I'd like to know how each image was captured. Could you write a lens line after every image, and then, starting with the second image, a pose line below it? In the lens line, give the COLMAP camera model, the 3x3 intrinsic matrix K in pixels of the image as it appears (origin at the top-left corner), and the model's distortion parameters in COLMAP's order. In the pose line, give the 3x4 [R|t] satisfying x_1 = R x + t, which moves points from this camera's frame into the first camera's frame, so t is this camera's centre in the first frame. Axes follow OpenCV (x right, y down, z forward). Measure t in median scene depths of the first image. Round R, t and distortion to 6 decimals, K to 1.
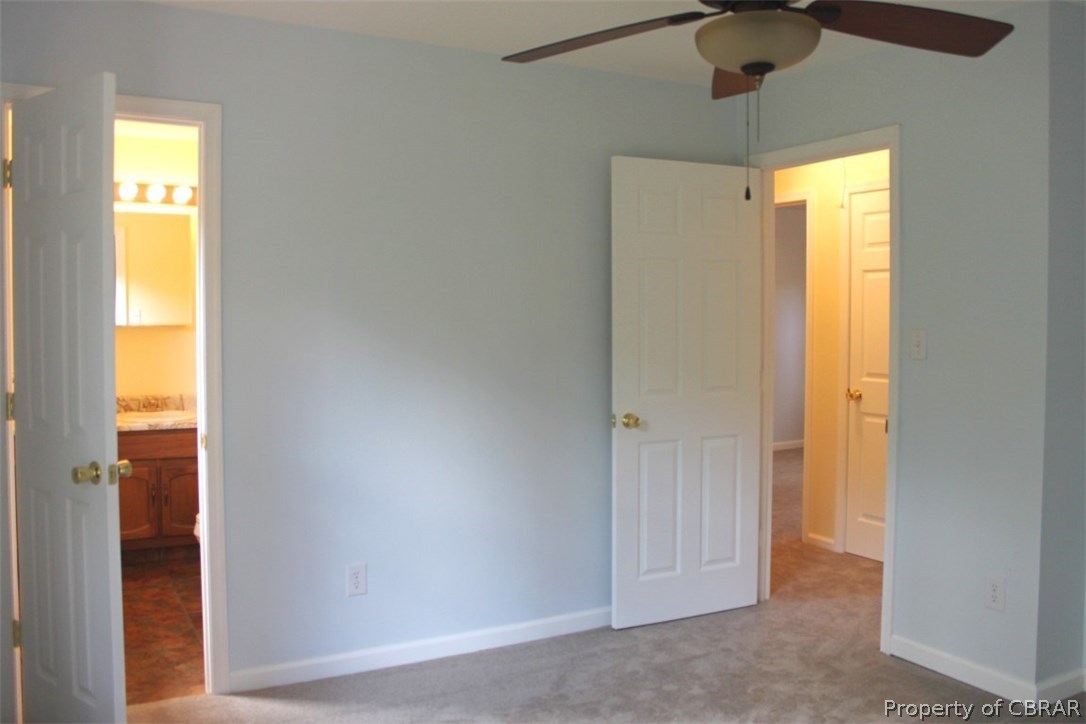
lens RADIAL K [[965.3, 0, 544.6], [0, 965.3, 358.8], [0, 0, 1]] dist [-0.101786, -0.004241]
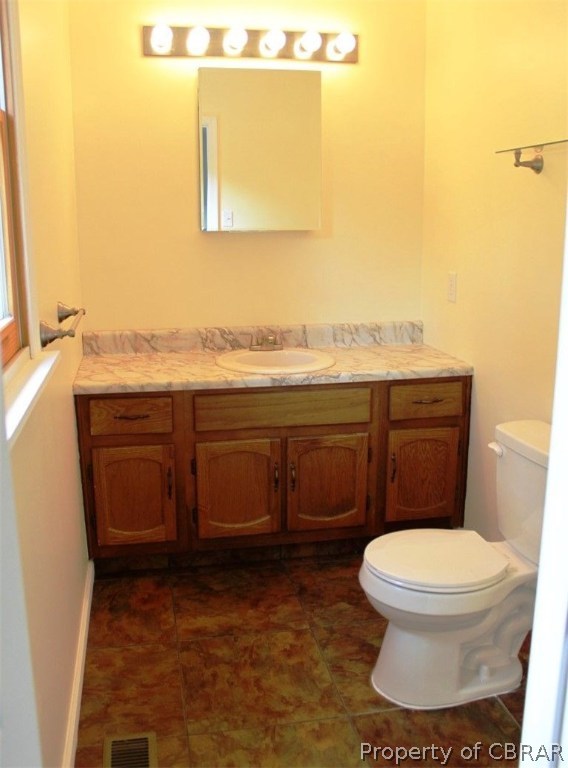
lens RADIAL K [[753.9, 0, 282.6], [0, 753.9, 384.8], [0, 0, 1]] dist [-0.116680, 0.000000]
pose [[0.953156, 0.057649, -0.296935, -0.245038], [-0.006841, 0.985527, 0.169378, -0.017868], [0.302402, -0.159412, 0.939756, 0.483506]]
